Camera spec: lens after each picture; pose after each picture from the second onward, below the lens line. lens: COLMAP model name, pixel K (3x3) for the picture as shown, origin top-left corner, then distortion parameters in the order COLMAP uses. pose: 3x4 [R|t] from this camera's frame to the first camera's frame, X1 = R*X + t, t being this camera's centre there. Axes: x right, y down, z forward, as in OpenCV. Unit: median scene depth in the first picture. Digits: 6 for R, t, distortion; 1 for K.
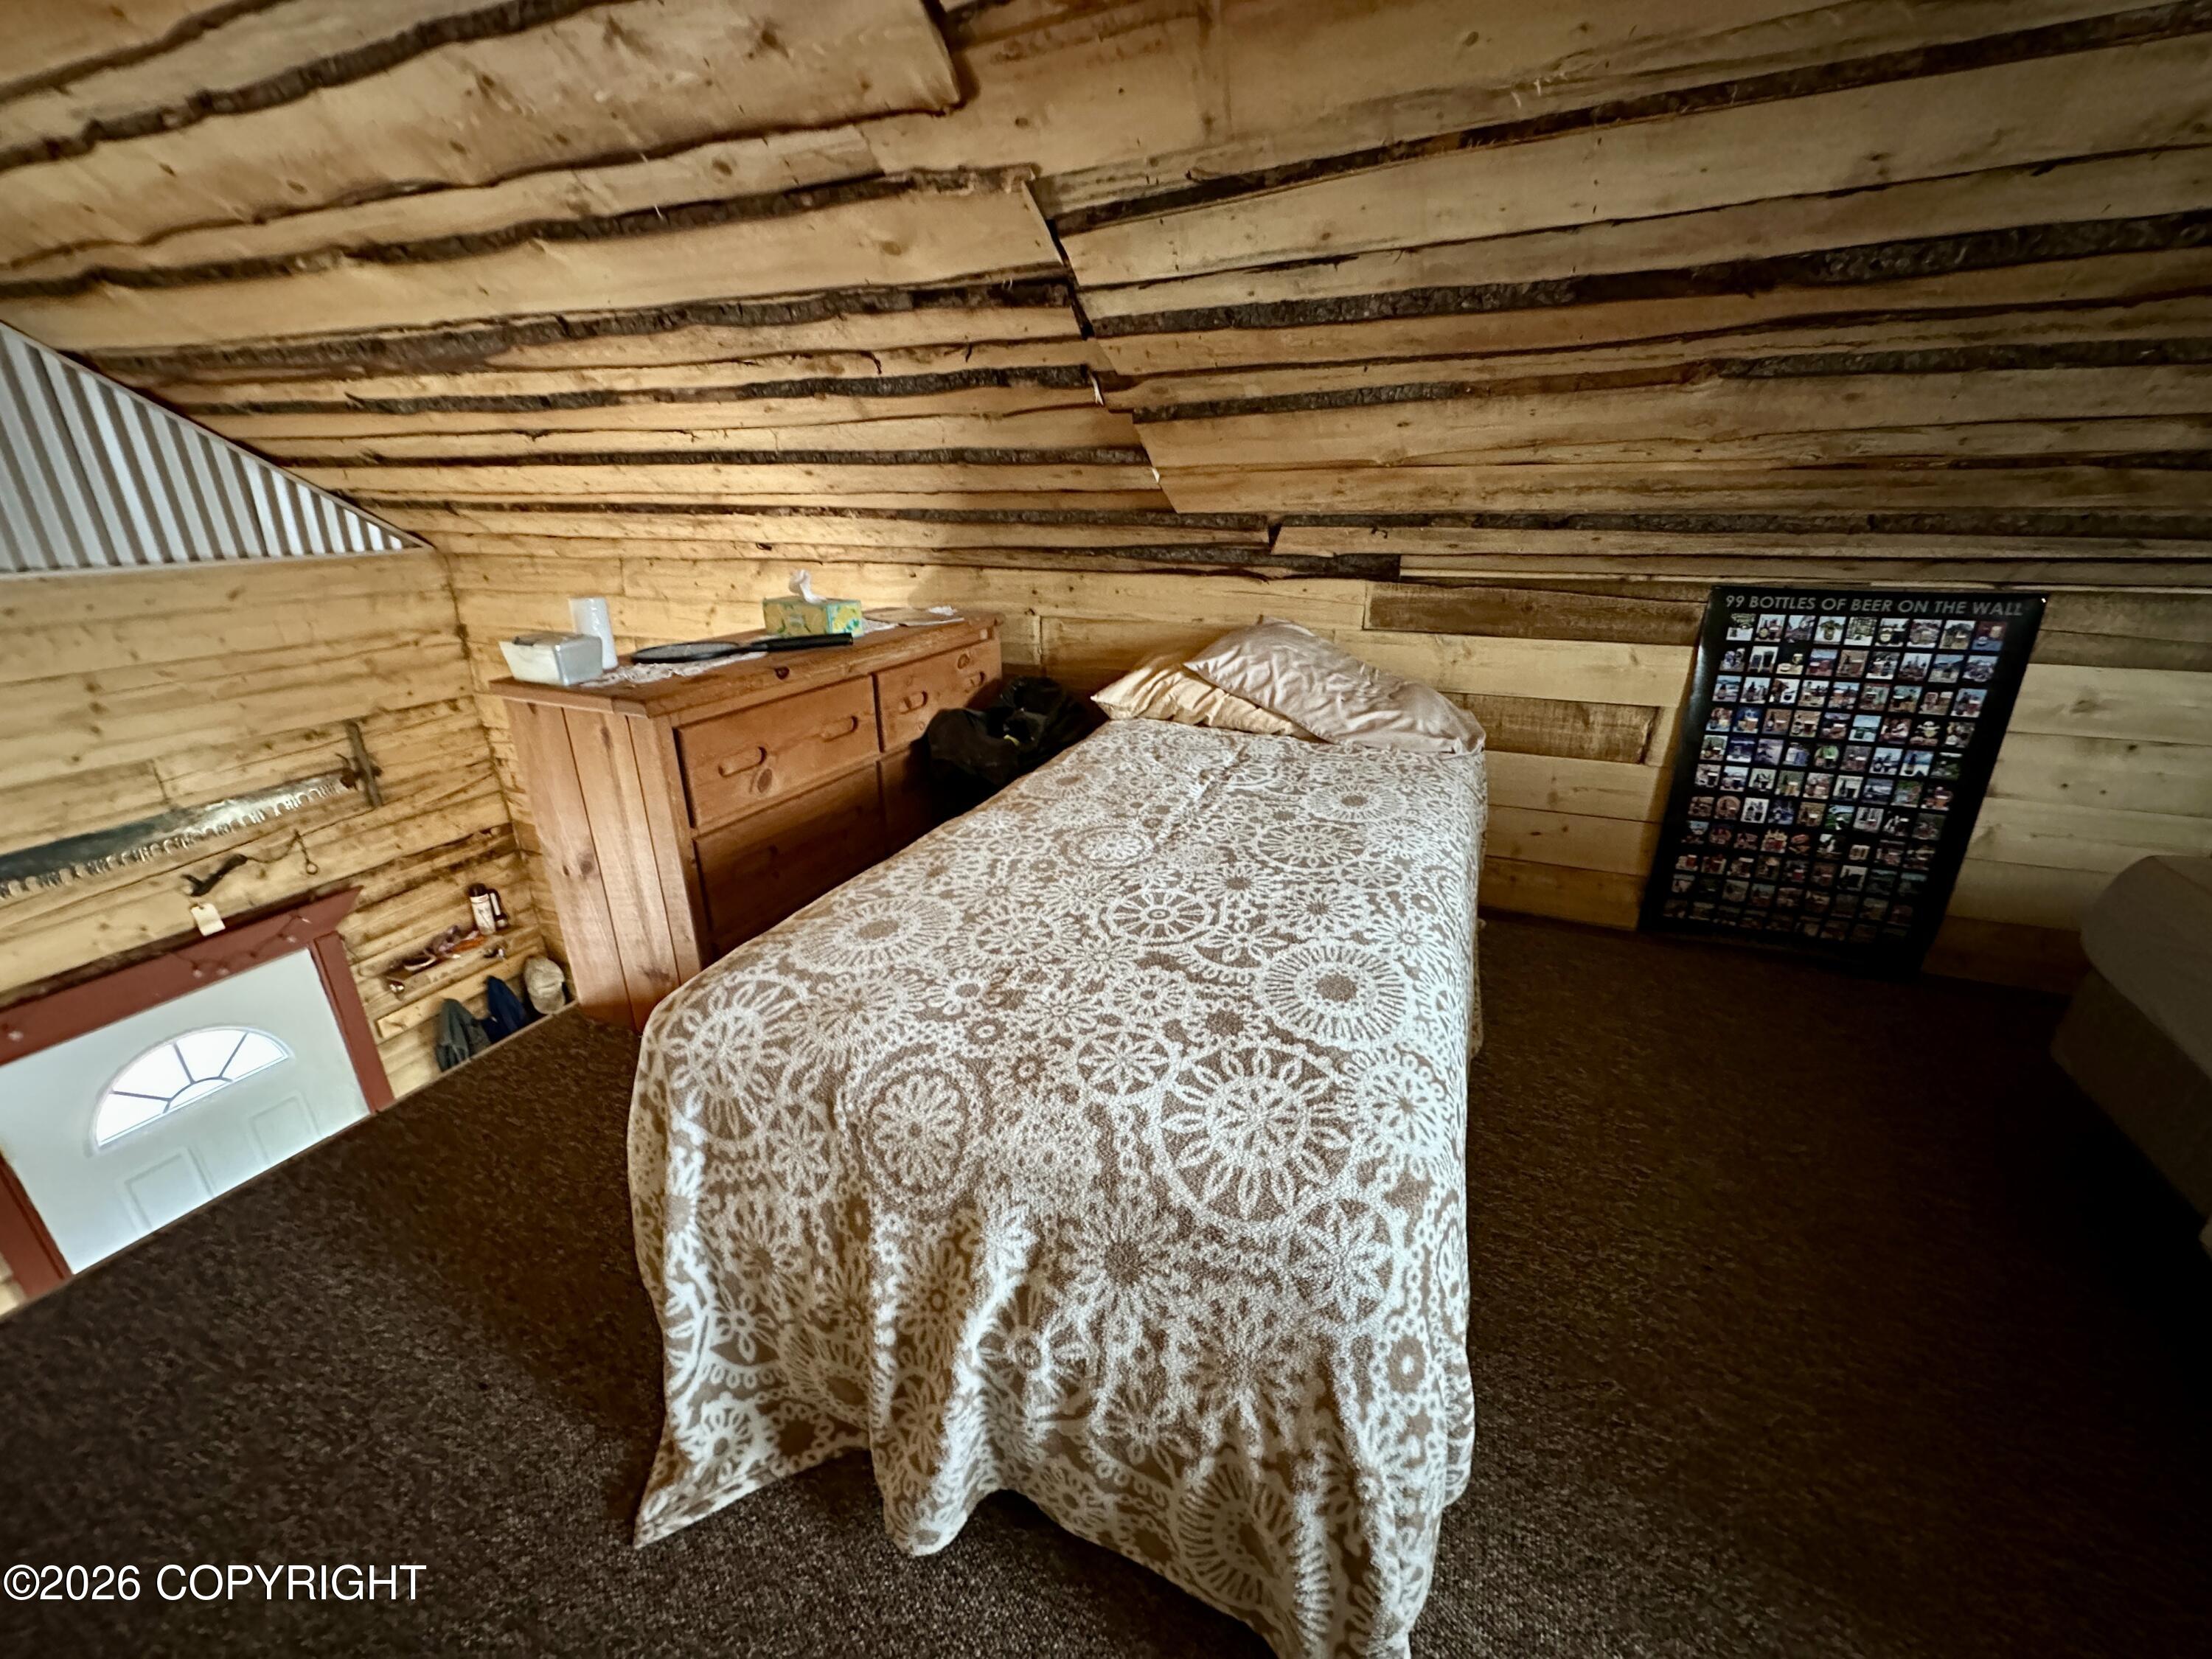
lens RADIAL K [[881.8, 0, 1104.7], [0, 881.8, 828.7], [0, 0, 1]] dist [0.000337, -0.000382]
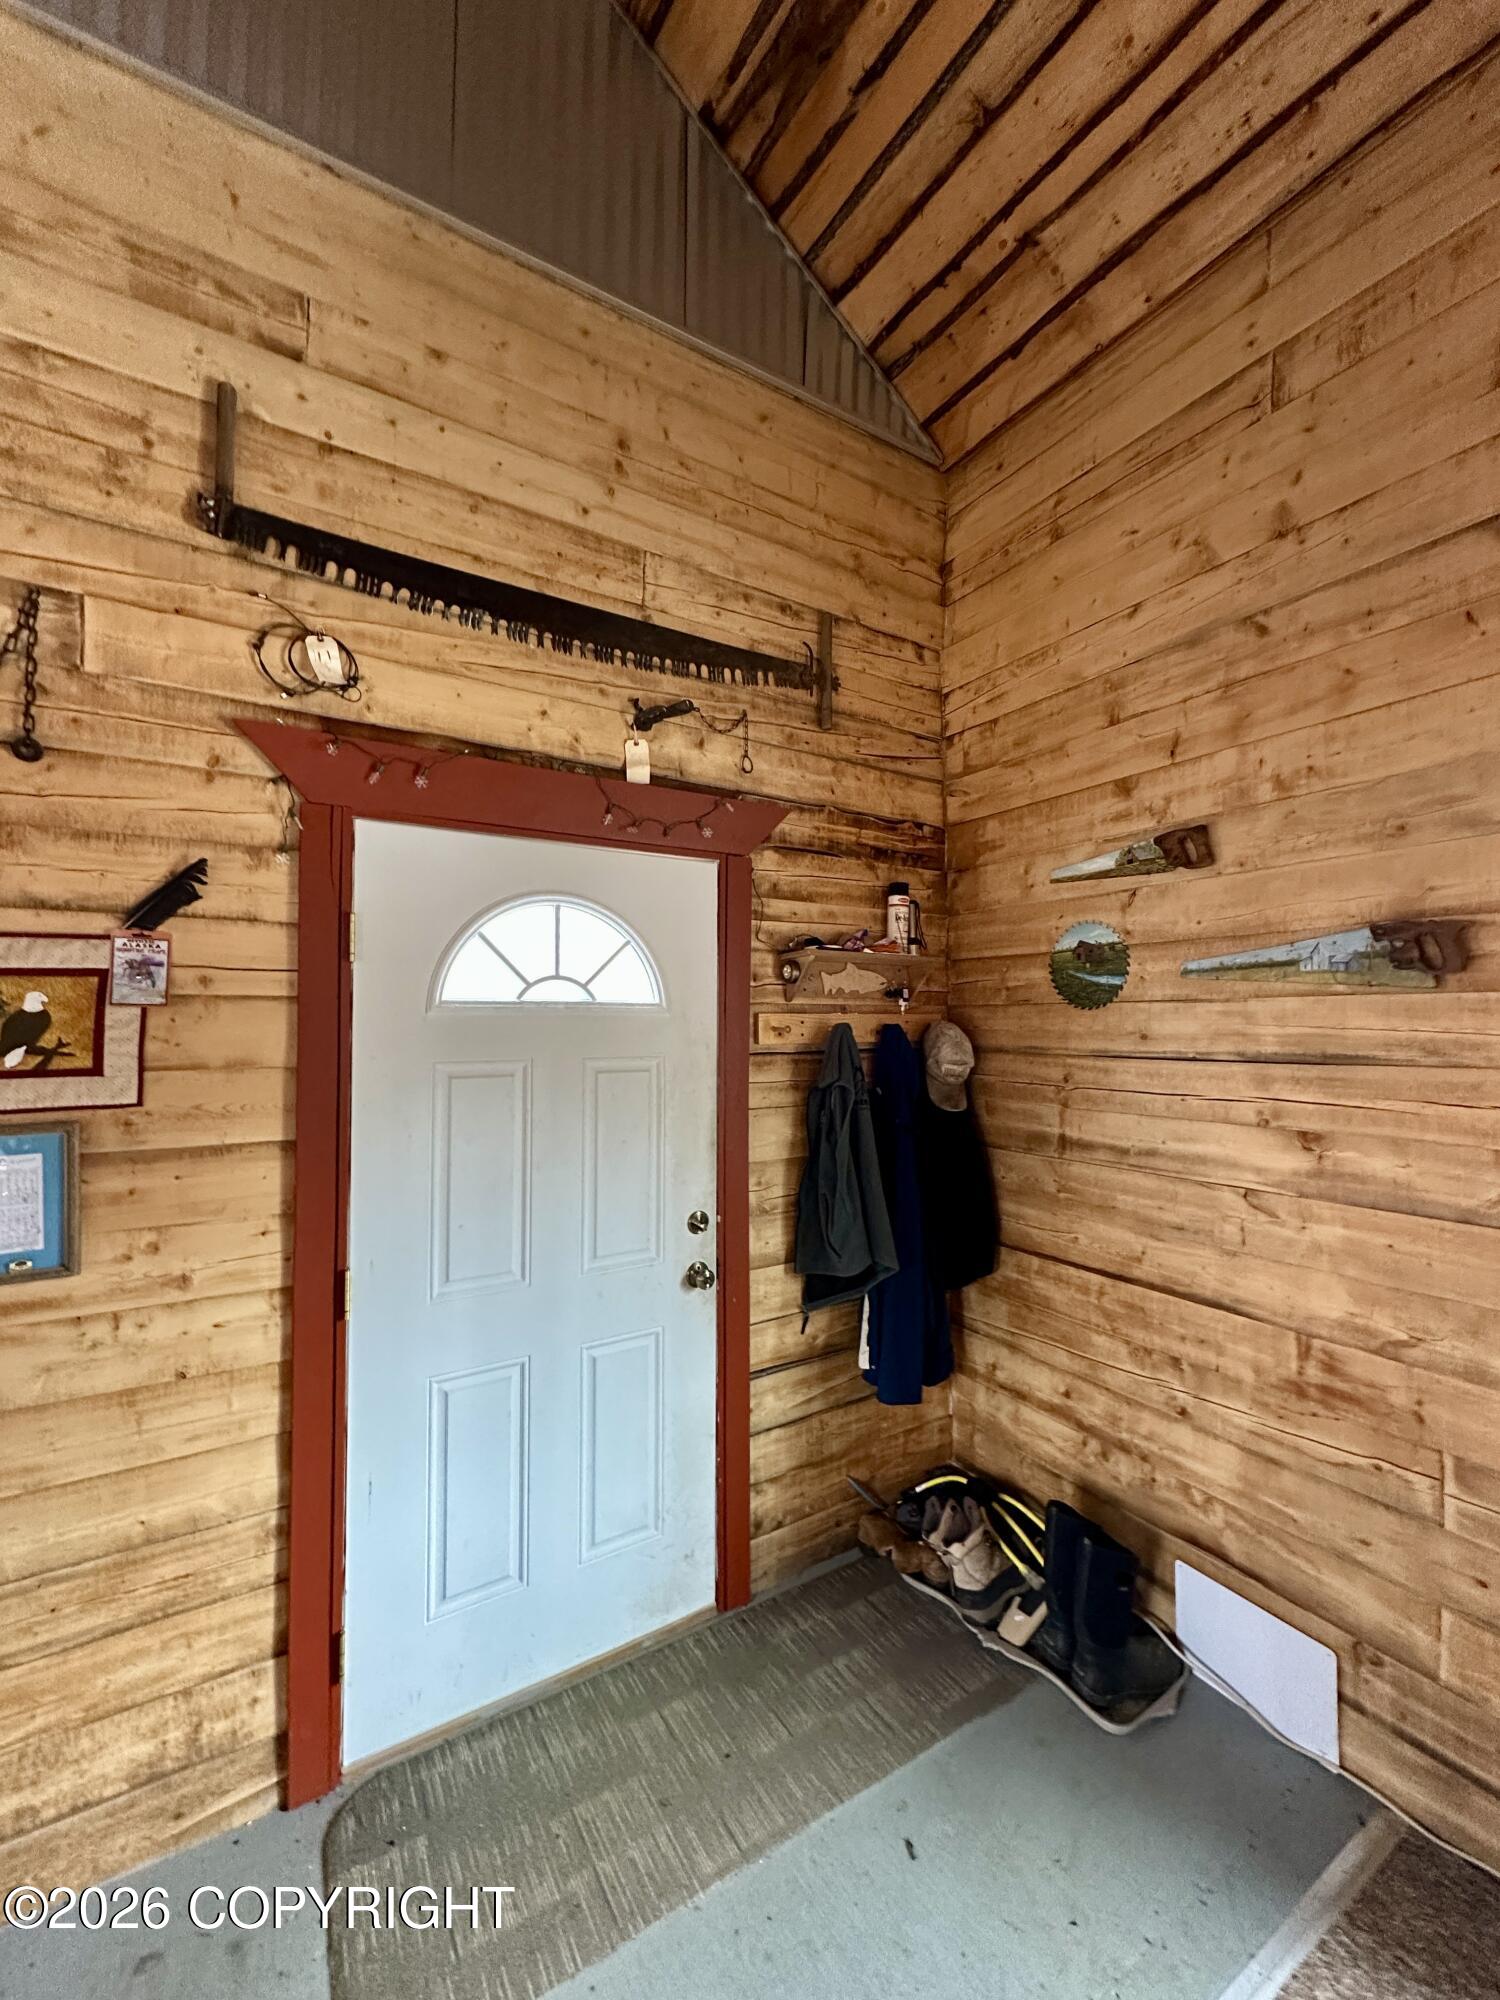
lens RADIAL K [[797.3, 0, 748.0], [0, 797.3, 994.4], [0, 0, 1]] dist [0.000337, -0.000382]
pose [[0.812808, -0.003622, -0.582521, -0.479170], [-0.216633, 0.926383, -0.308034, 0.396743], [0.540753, 0.376565, 0.752187, 0.535942]]
